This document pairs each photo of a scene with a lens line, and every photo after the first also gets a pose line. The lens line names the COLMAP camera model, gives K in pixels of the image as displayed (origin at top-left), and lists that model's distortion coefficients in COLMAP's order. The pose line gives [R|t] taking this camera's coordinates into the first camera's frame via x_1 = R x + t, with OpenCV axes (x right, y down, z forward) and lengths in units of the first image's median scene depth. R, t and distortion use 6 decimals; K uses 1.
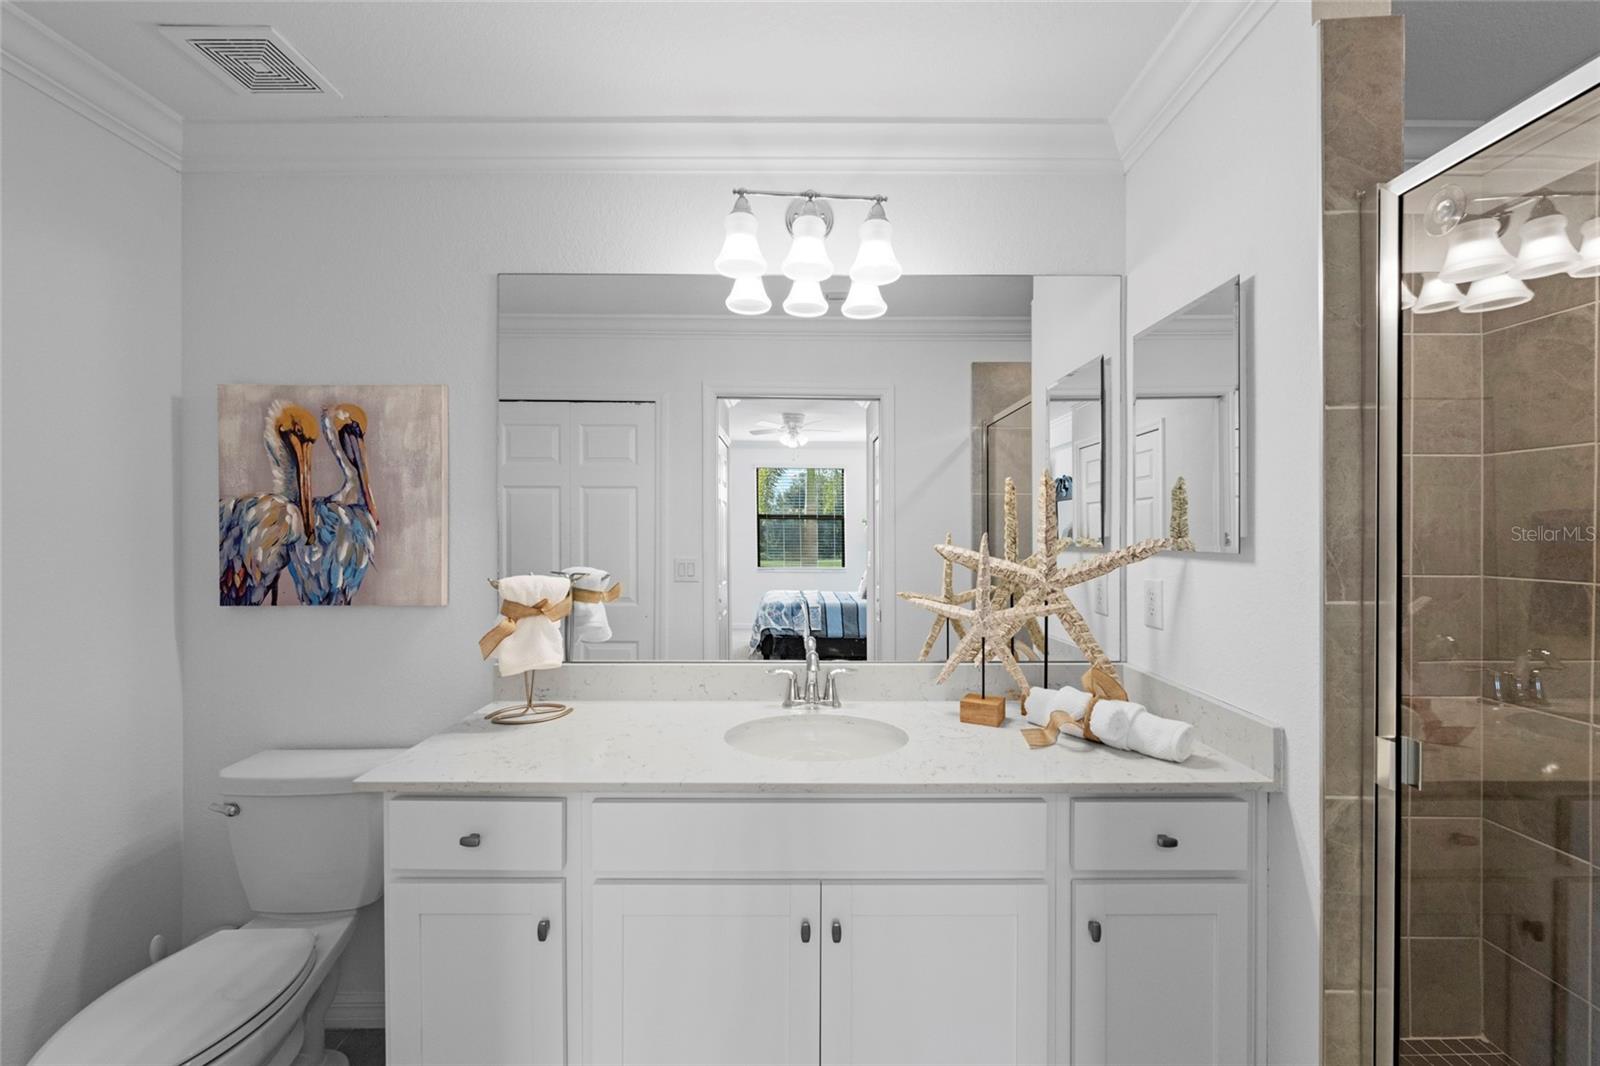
lens RADIAL K [[637.5, 0, 796.0], [0, 637.5, 533.6], [0, 0, 1]] dist [-0.000998, -0.000182]
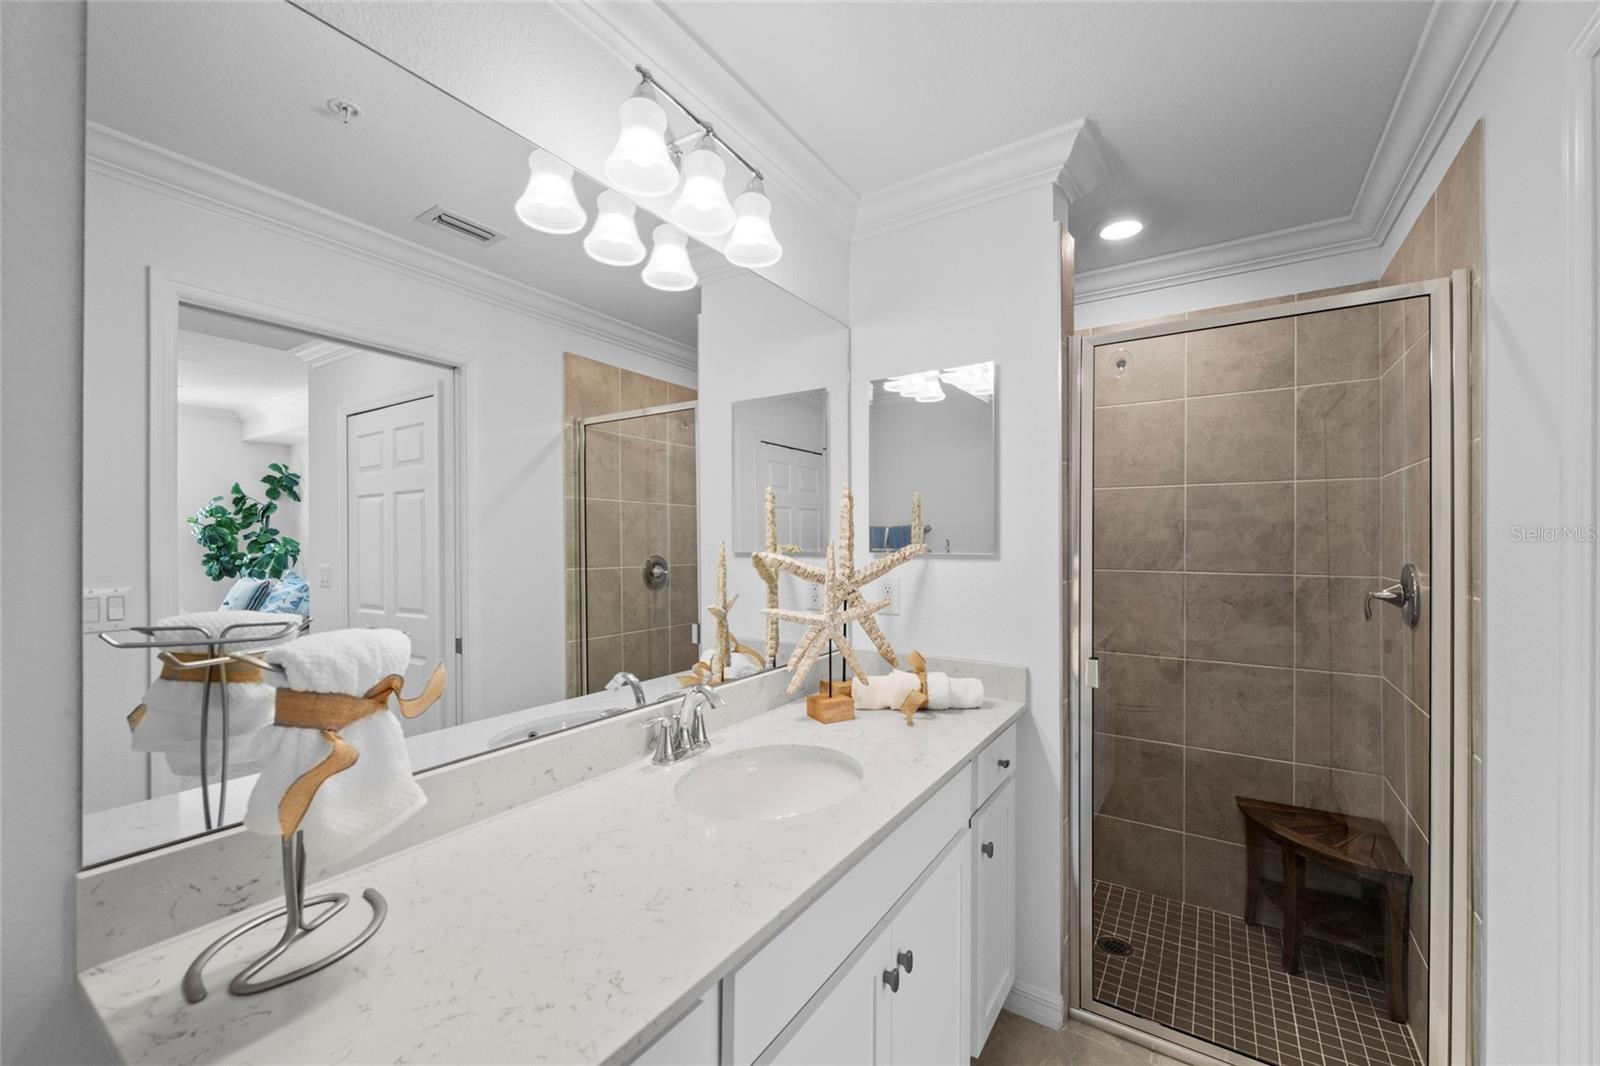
lens RADIAL K [[638.9, 0, 803.4], [0, 638.9, 549.7], [0, 0, 1]] dist [0.000217, 0.000072]
pose [[0.542999, -0.010387, 0.839669, -0.605737], [0.001791, 0.999936, 0.011211, 0.004148], [-0.839732, -0.004583, 0.542982, 0.464231]]
